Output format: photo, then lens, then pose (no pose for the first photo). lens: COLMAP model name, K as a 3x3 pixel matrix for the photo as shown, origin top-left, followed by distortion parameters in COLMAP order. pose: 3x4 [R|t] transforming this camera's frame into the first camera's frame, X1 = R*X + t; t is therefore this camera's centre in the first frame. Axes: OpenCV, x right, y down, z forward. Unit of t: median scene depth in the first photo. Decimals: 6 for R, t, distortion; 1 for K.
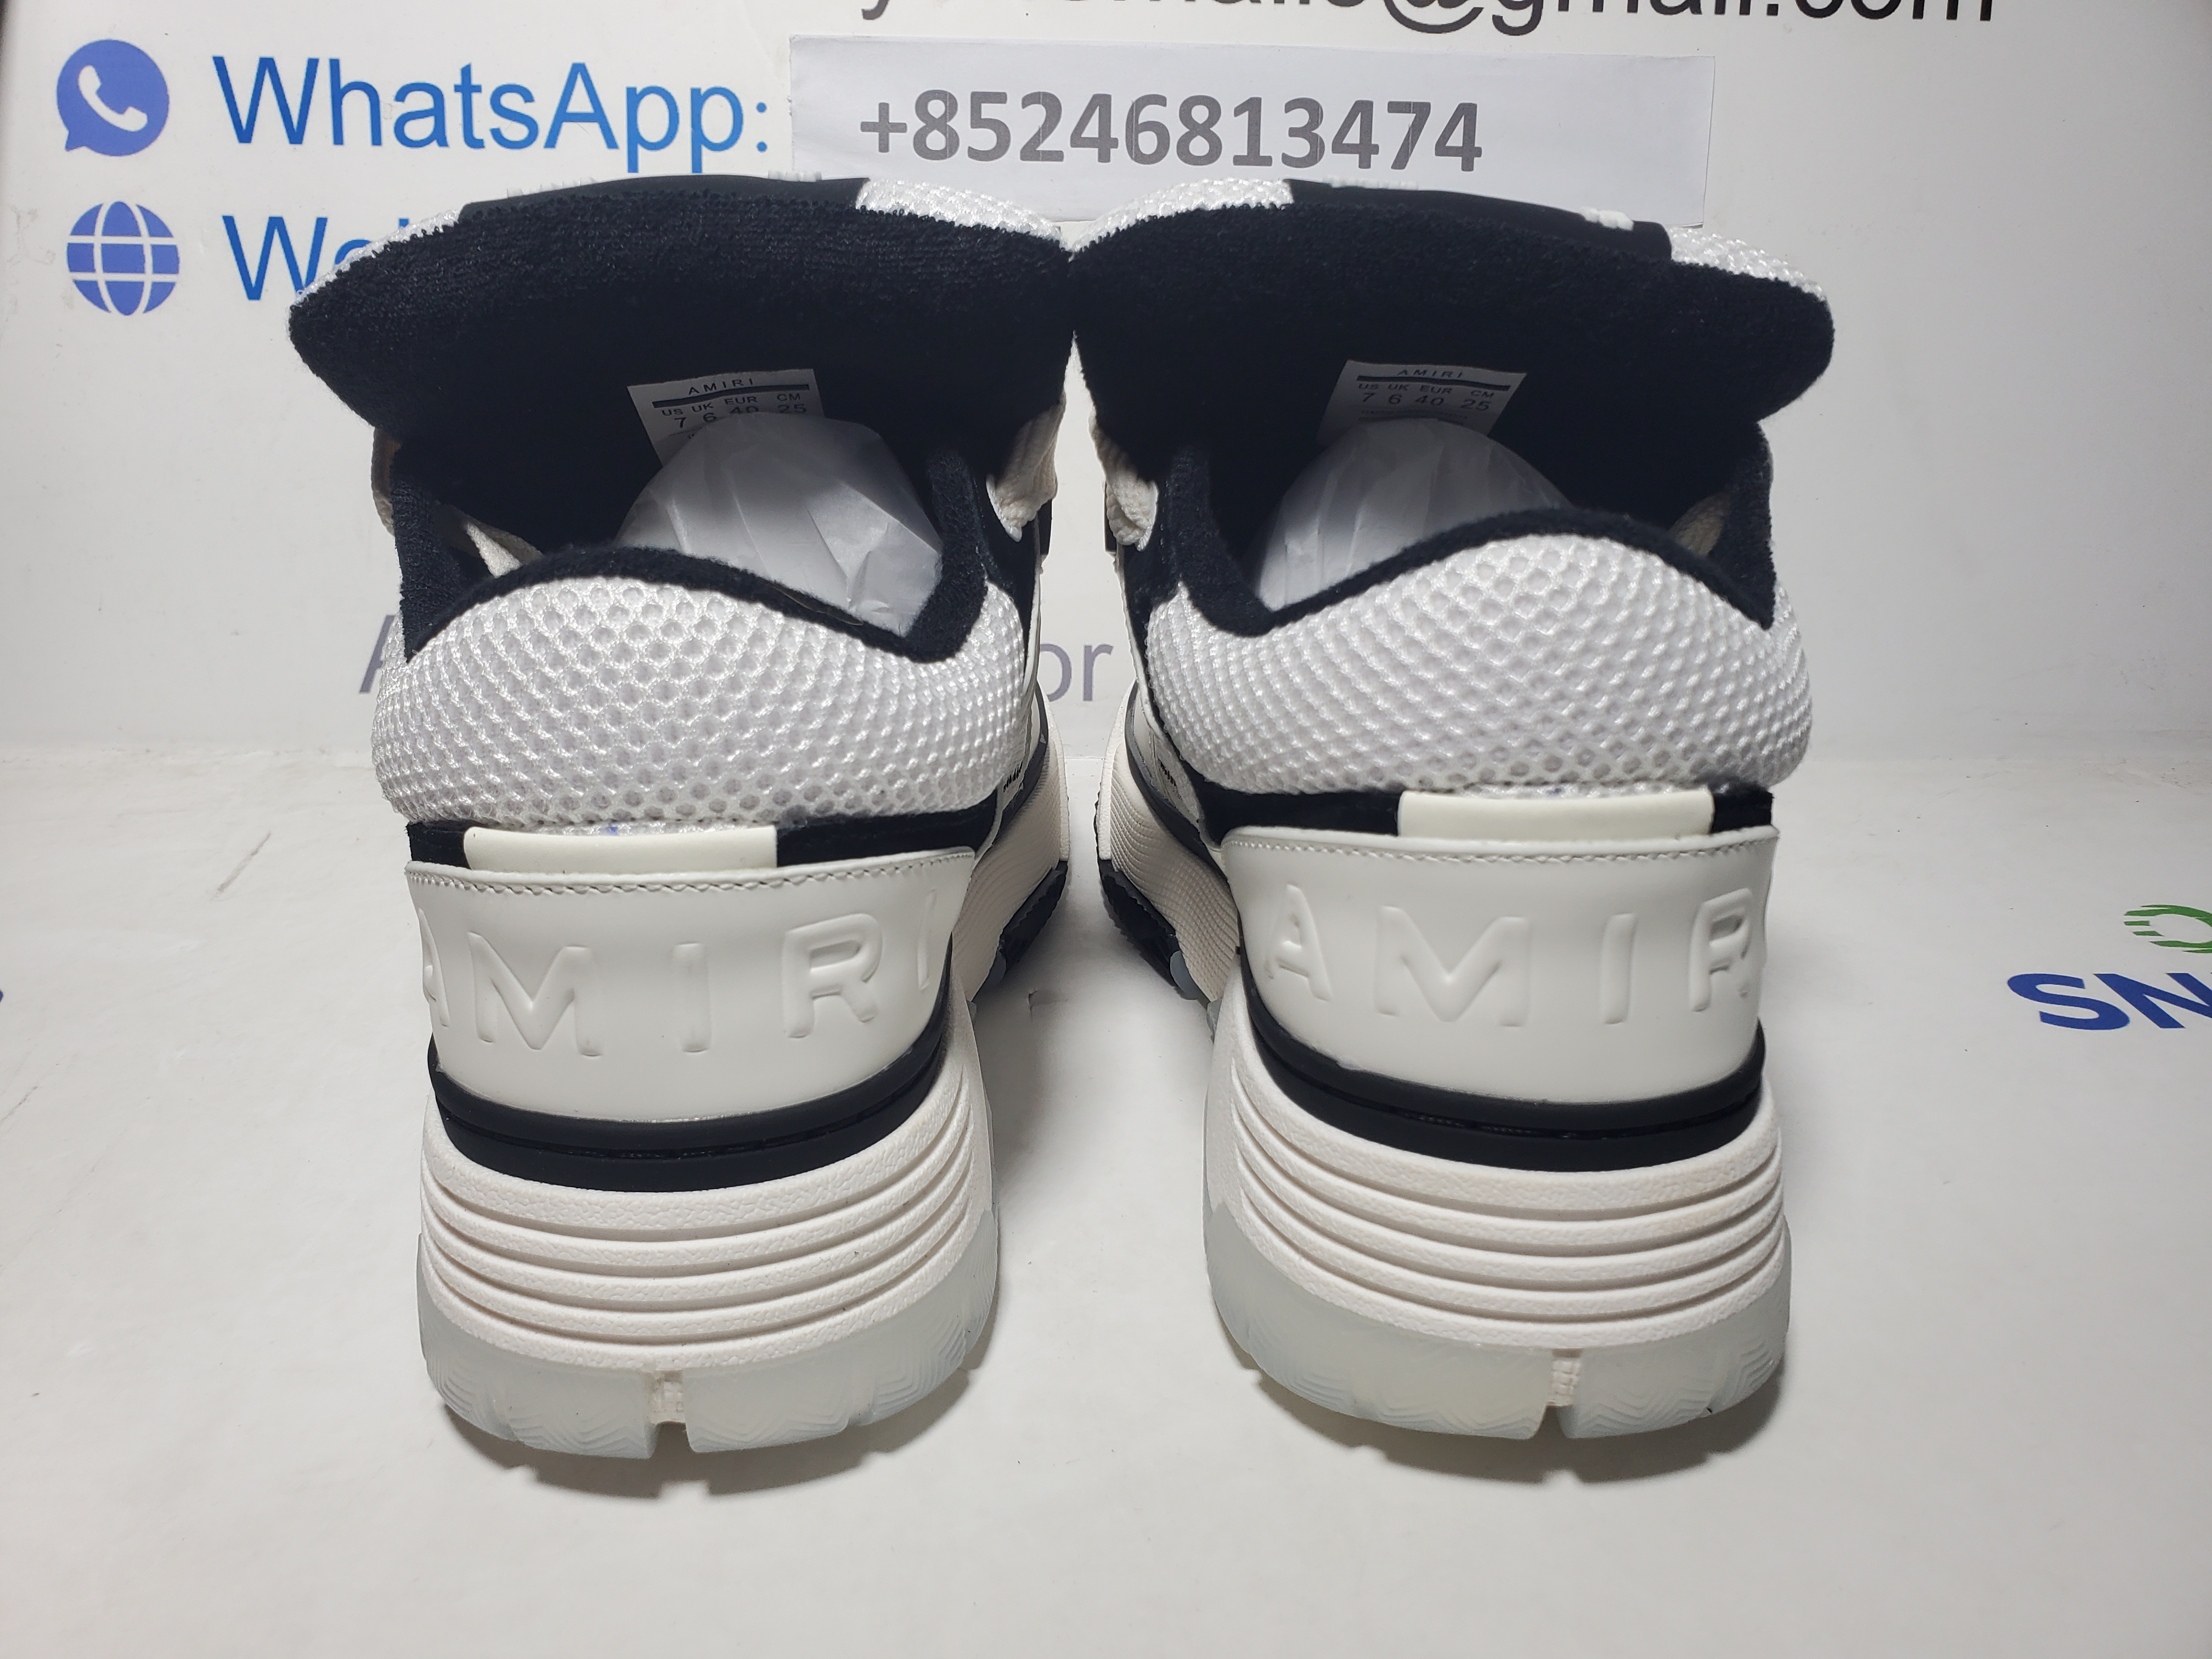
lens RADIAL K [[1832.8, 0, 1071.2], [0, 1832.8, 824.5], [0, 0, 1]] dist [-0.052927, 0.086271]
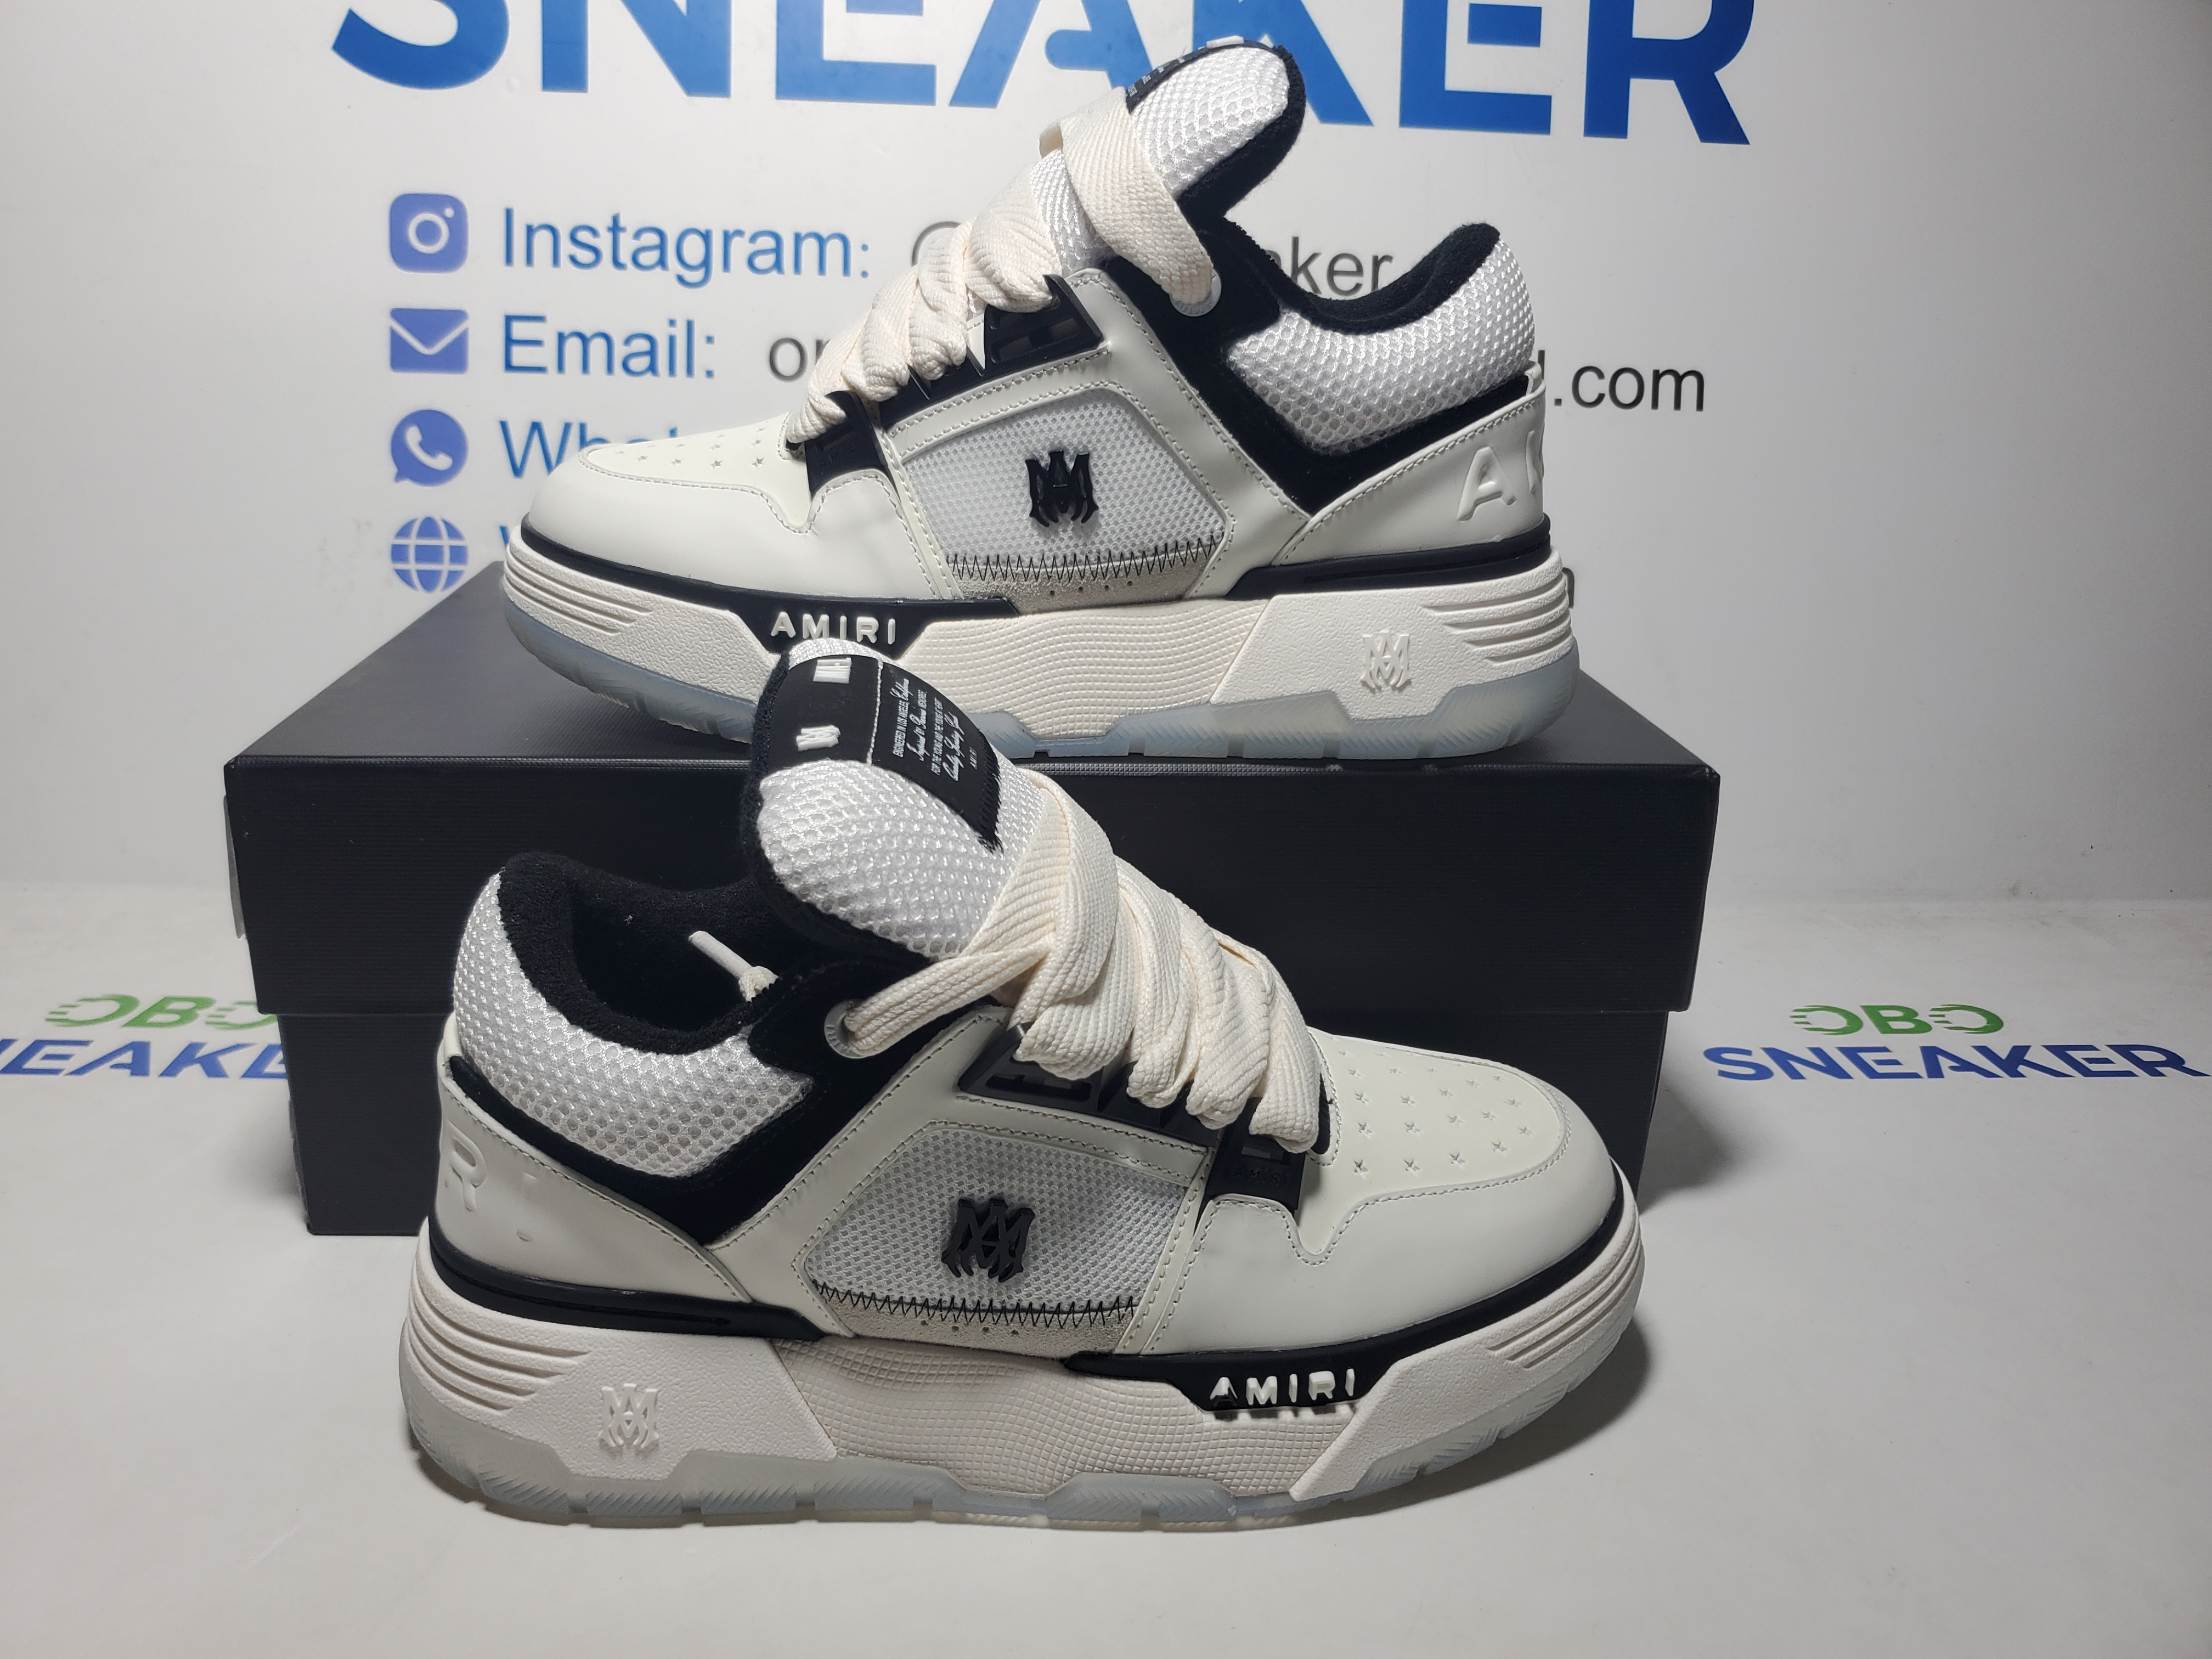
lens RADIAL K [[1832.8, 0, 1067.0], [0, 1832.8, 803.1], [0, 0, 1]] dist [-0.052927, 0.086271]
pose [[0.999104, 0.005869, 0.041902, -0.076200], [-0.002246, 0.996293, -0.086000, 0.007914], [-0.042252, 0.085828, 0.995414, -0.440714]]
